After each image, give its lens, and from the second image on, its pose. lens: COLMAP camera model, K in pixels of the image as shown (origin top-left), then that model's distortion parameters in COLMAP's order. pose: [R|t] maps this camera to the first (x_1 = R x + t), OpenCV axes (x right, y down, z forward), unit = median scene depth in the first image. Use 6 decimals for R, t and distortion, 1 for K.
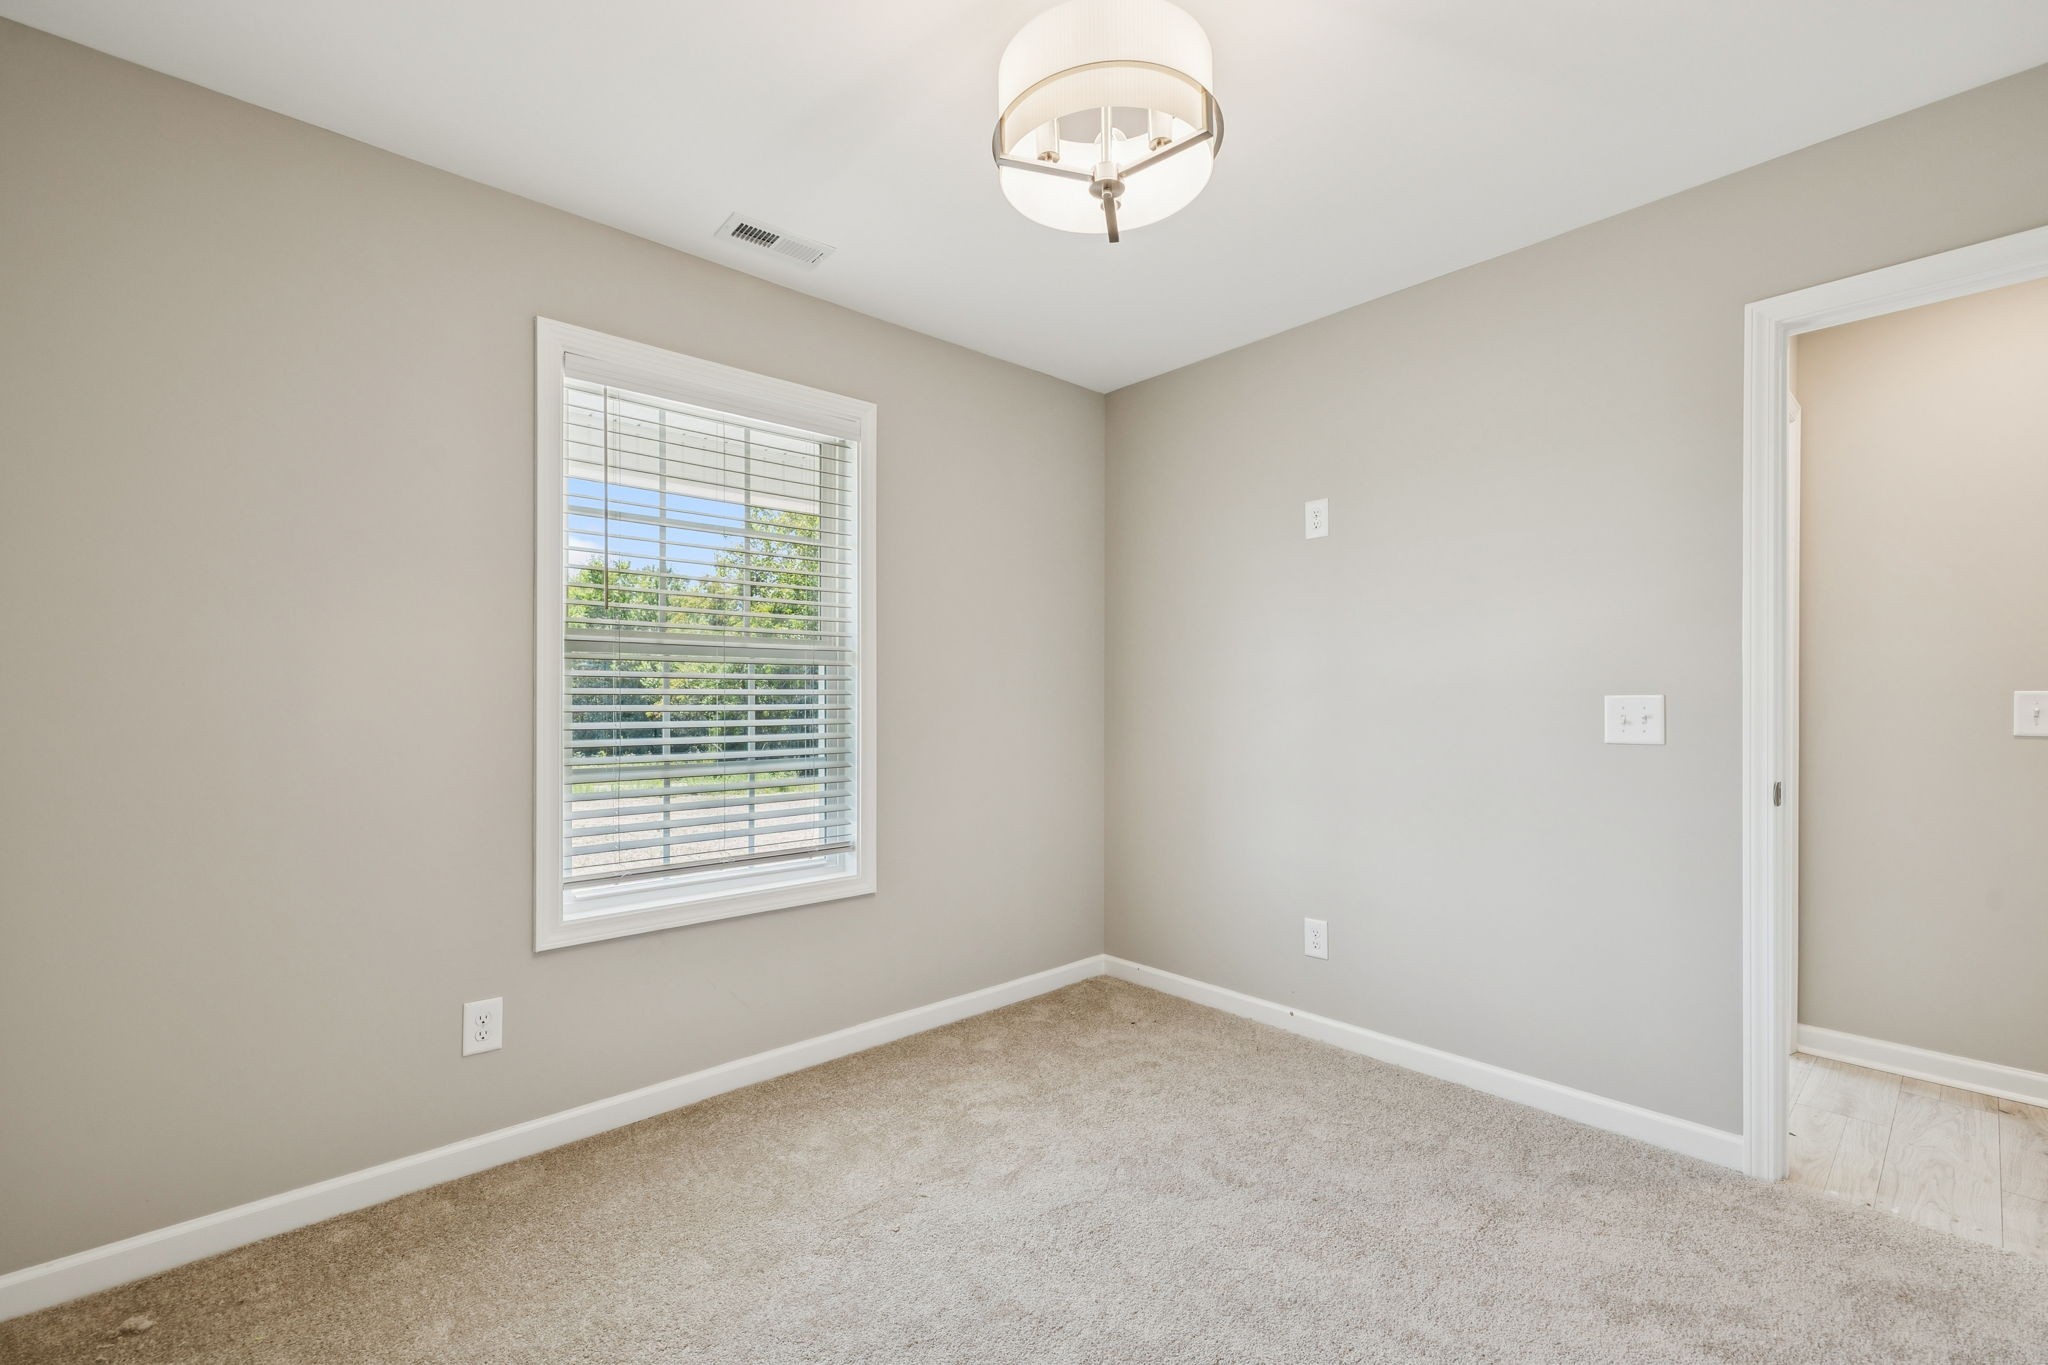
lens RADIAL K [[872.3, 0, 1017.0], [0, 872.3, 692.0], [0, 0, 1]] dist [0.000865, -0.000119]
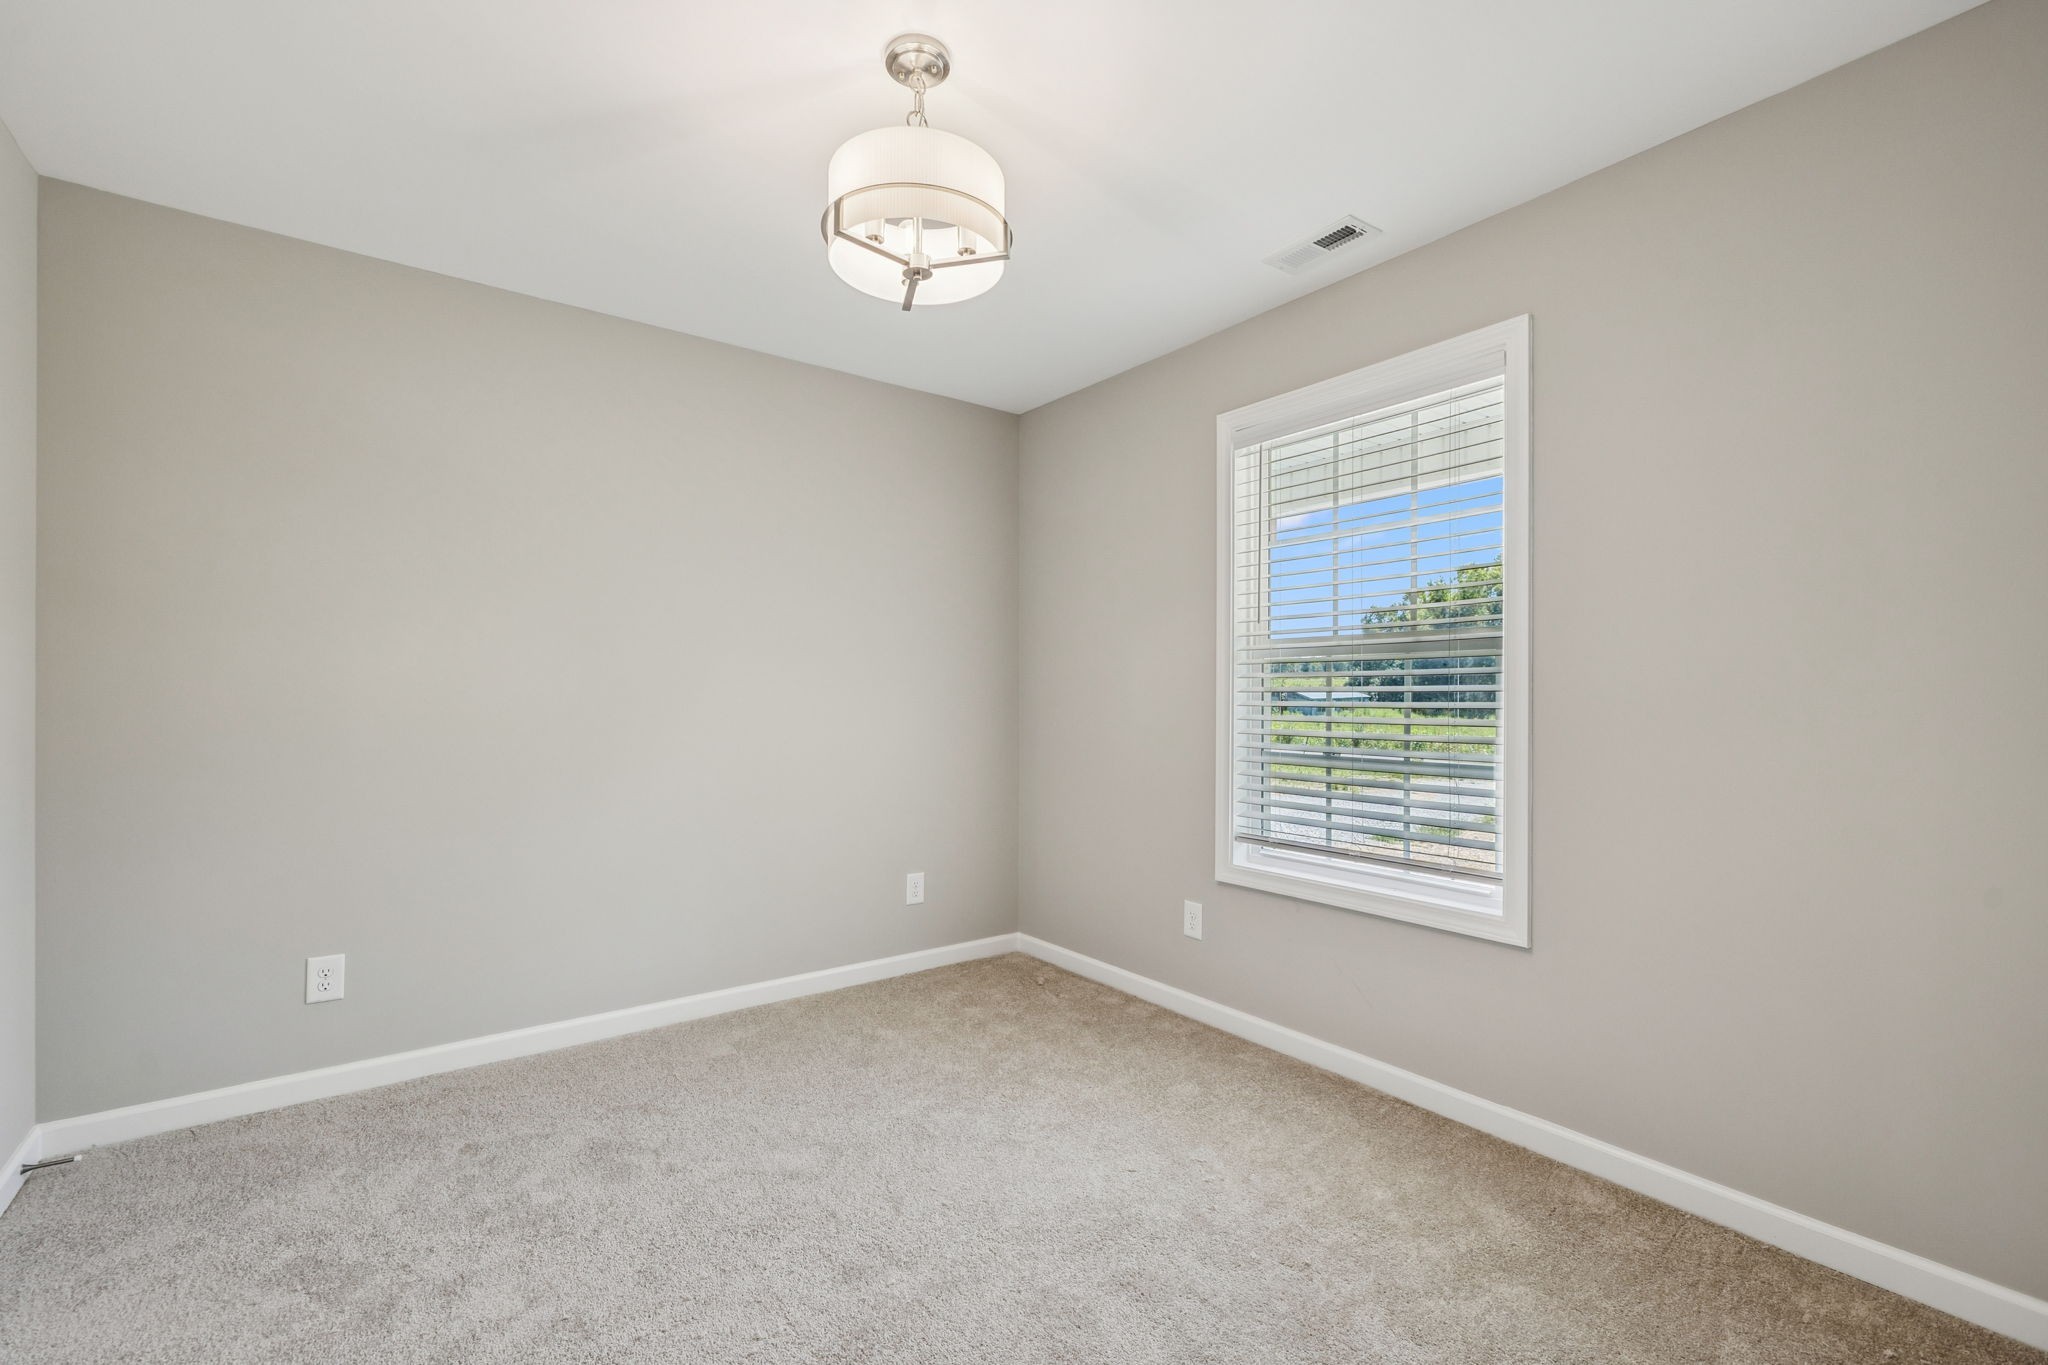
lens RADIAL K [[872.3, 0, 1017.0], [0, 872.3, 692.0], [0, 0, 1]] dist [0.000865, -0.000119]
pose [[-0.079876, -0.003617, -0.996798, 0.740692], [0.009332, 0.999947, -0.004376, 0.004158], [0.996761, -0.009652, -0.079838, 0.705773]]
